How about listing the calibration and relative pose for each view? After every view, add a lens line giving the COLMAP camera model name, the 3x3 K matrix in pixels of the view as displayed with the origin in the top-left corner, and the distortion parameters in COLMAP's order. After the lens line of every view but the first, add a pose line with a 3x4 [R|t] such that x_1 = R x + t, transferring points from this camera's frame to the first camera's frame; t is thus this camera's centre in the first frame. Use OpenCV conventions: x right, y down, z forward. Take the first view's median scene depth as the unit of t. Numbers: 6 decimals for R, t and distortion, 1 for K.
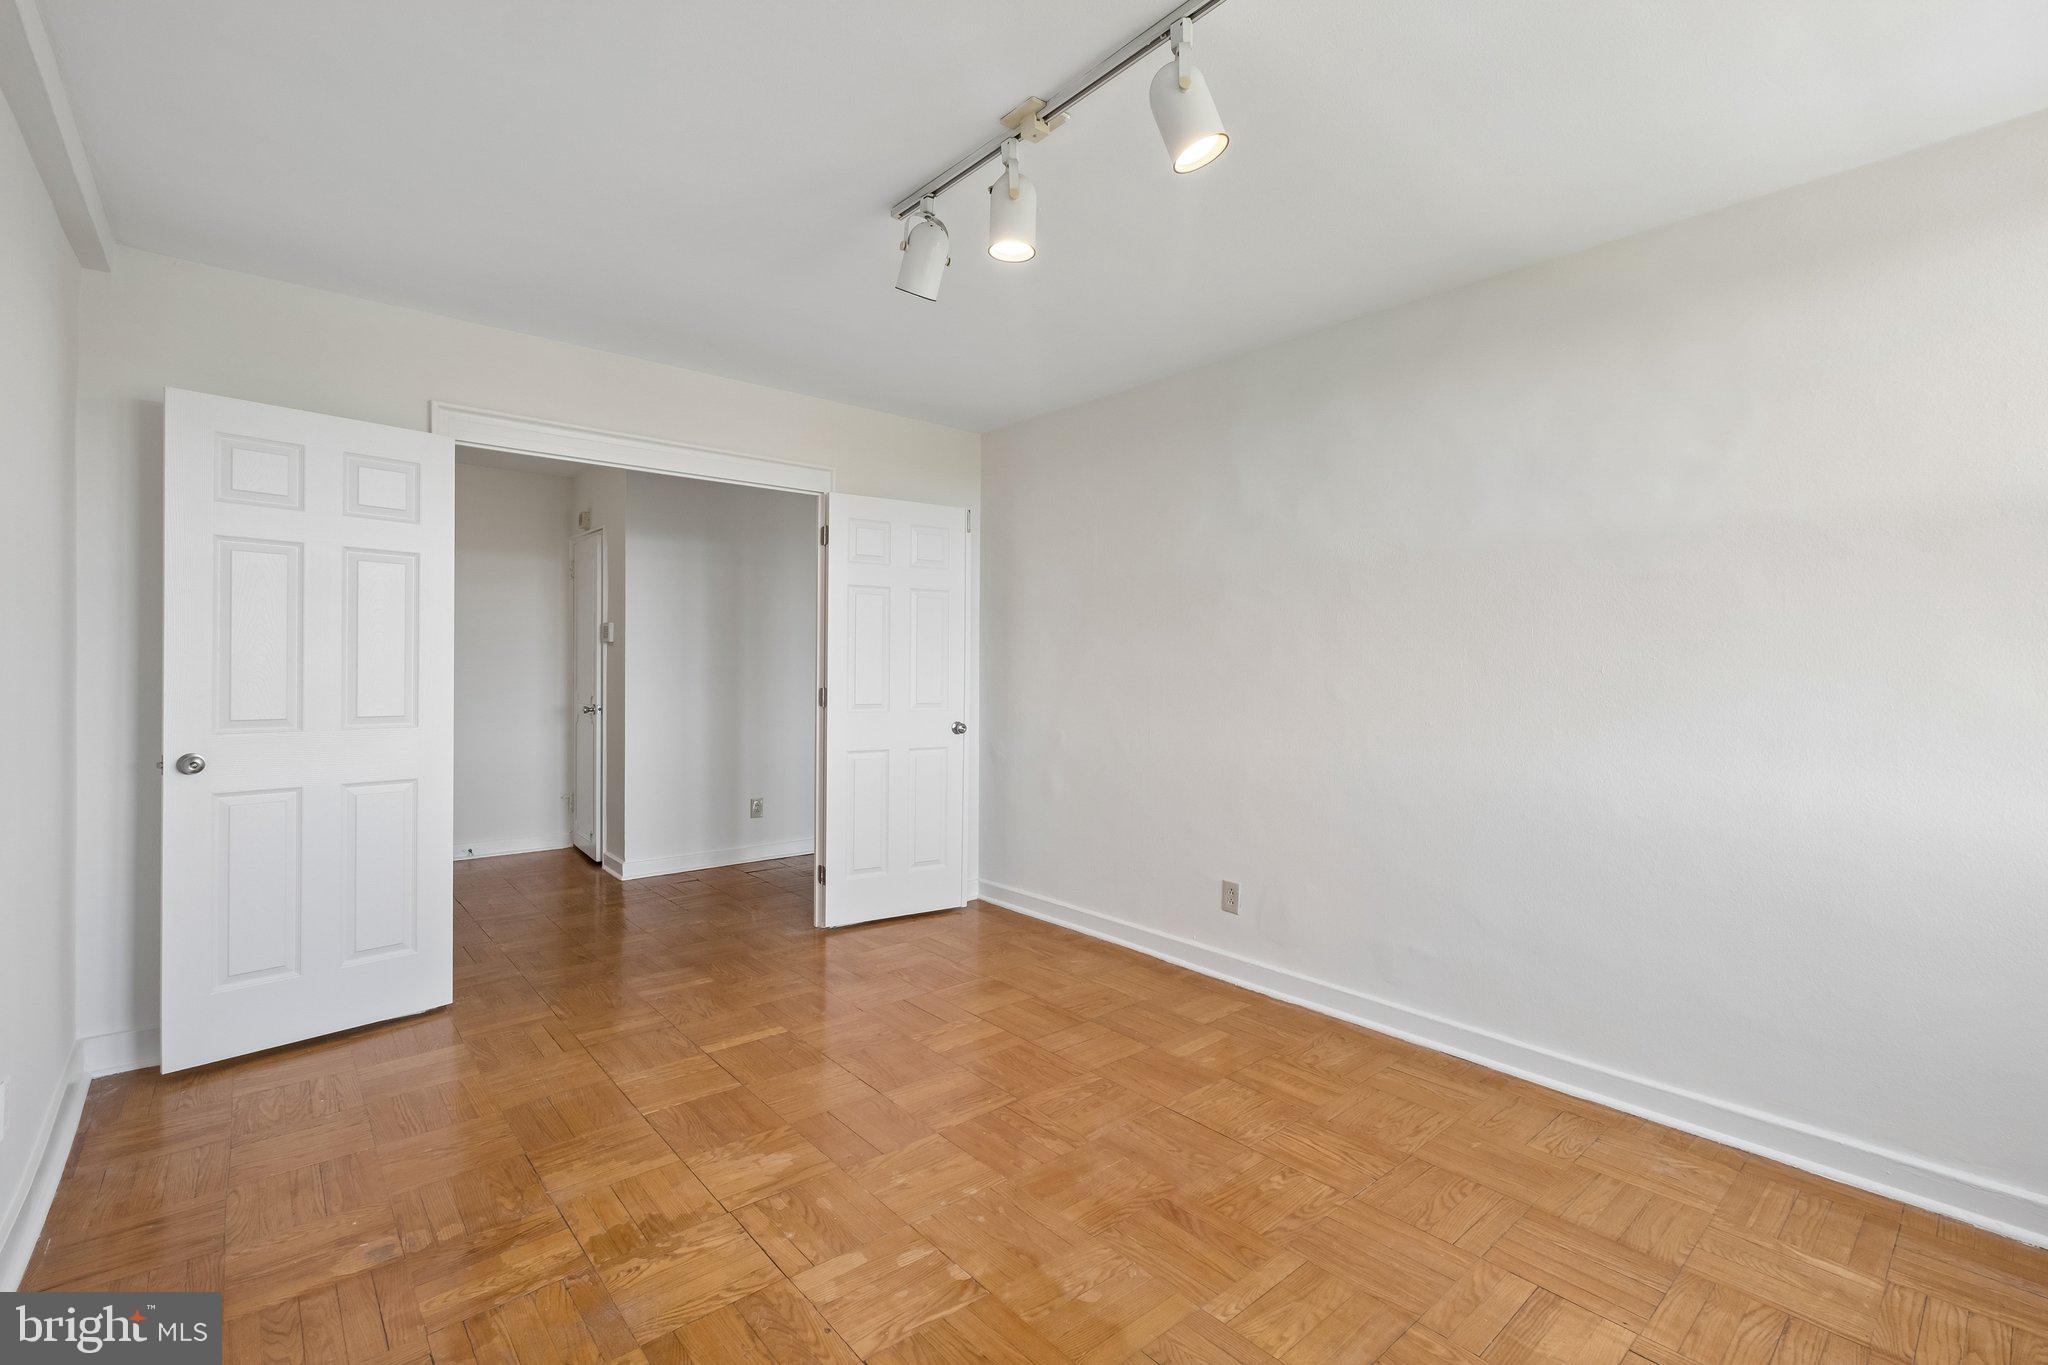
lens RADIAL K [[901.9, 0, 1017.9], [0, 901.9, 677.3], [0, 0, 1]] dist [-0.003590, -0.000583]
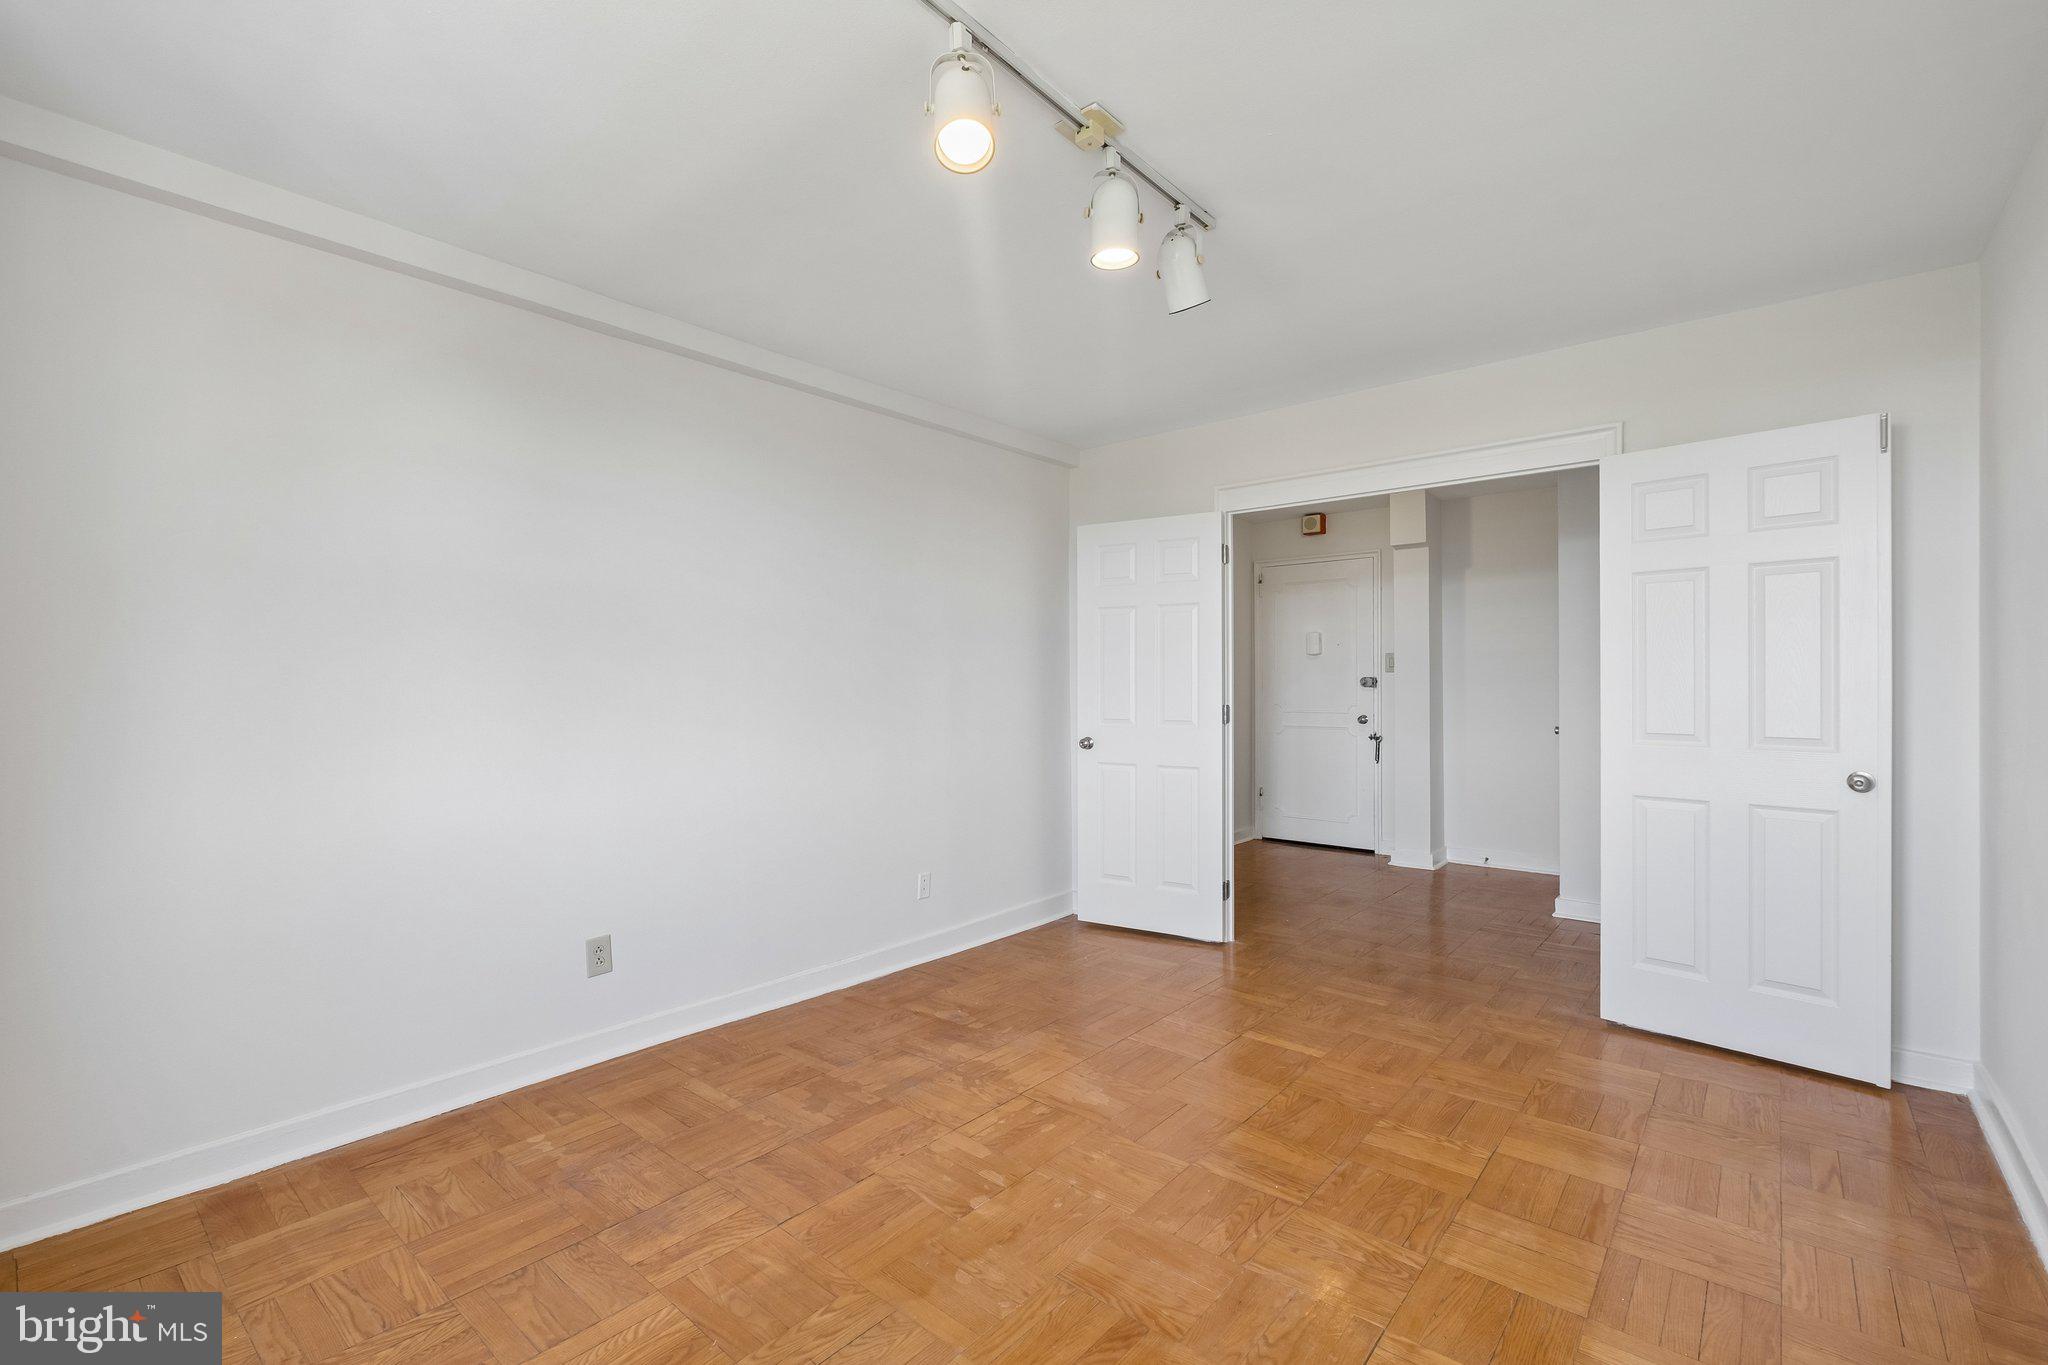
lens RADIAL K [[901.8, 0, 1002.5], [0, 901.8, 679.7], [0, 0, 1]] dist [-0.002220, -0.000523]
pose [[0.149192, -0.012840, -0.988725, 0.714921], [-0.009131, 0.999855, -0.014363, 0.002819], [0.988766, 0.011171, 0.149053, 0.554059]]
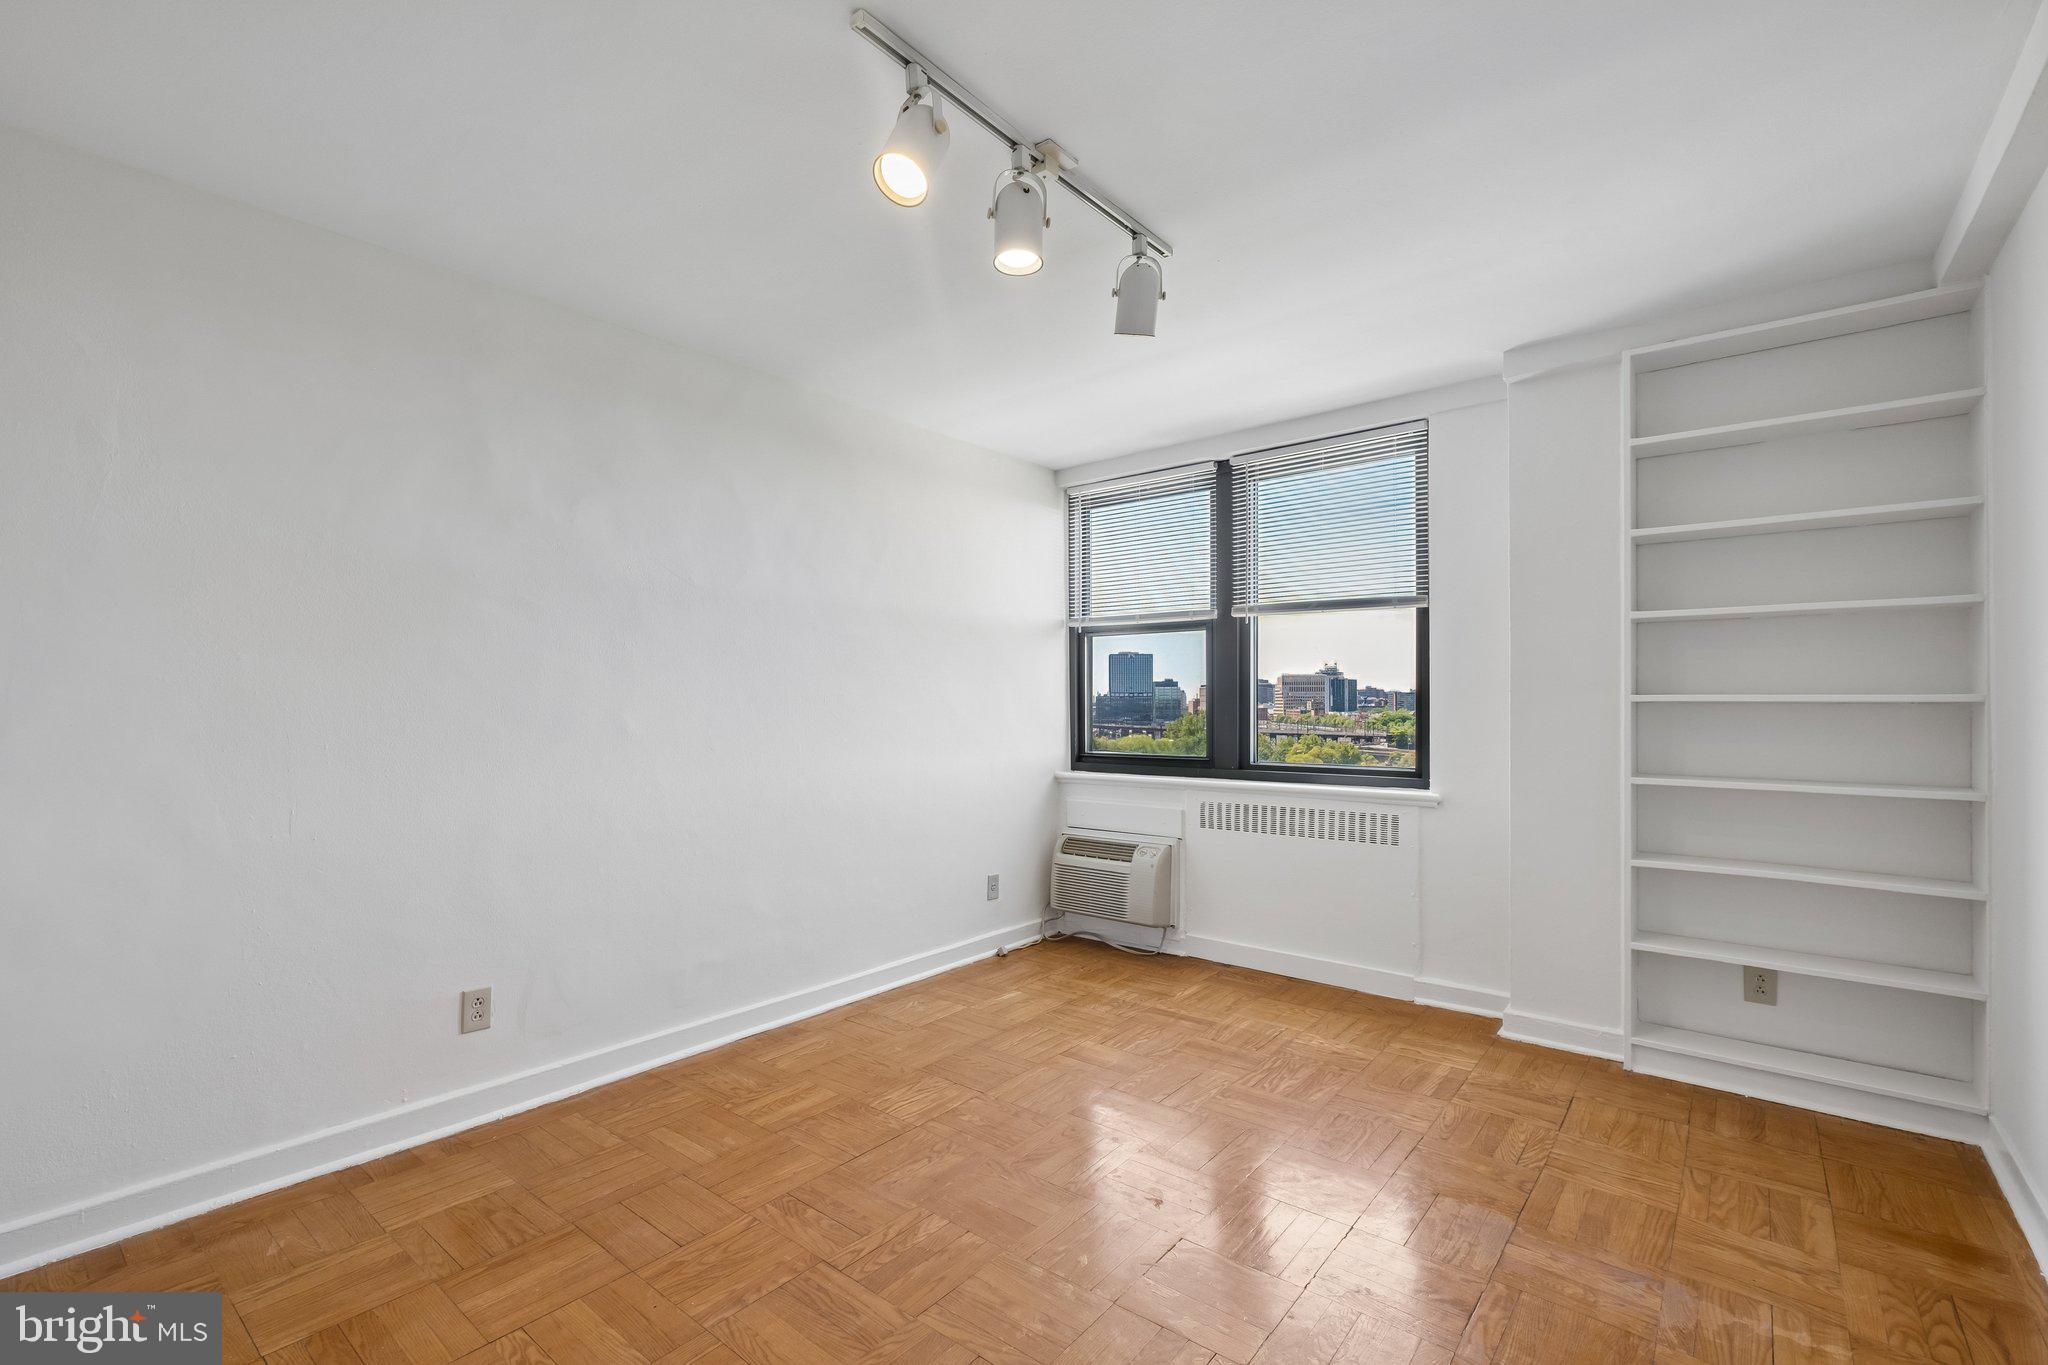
lens RADIAL K [[903.8, 0, 997.6], [0, 903.8, 693.0], [0, 0, 1]] dist [-0.002767, -0.000564]
pose [[-0.160106, 0.001013, 0.987099, -0.717924], [0.012675, 0.999919, 0.001029, -0.013112], [-0.987018, 0.012676, -0.160106, 0.890161]]
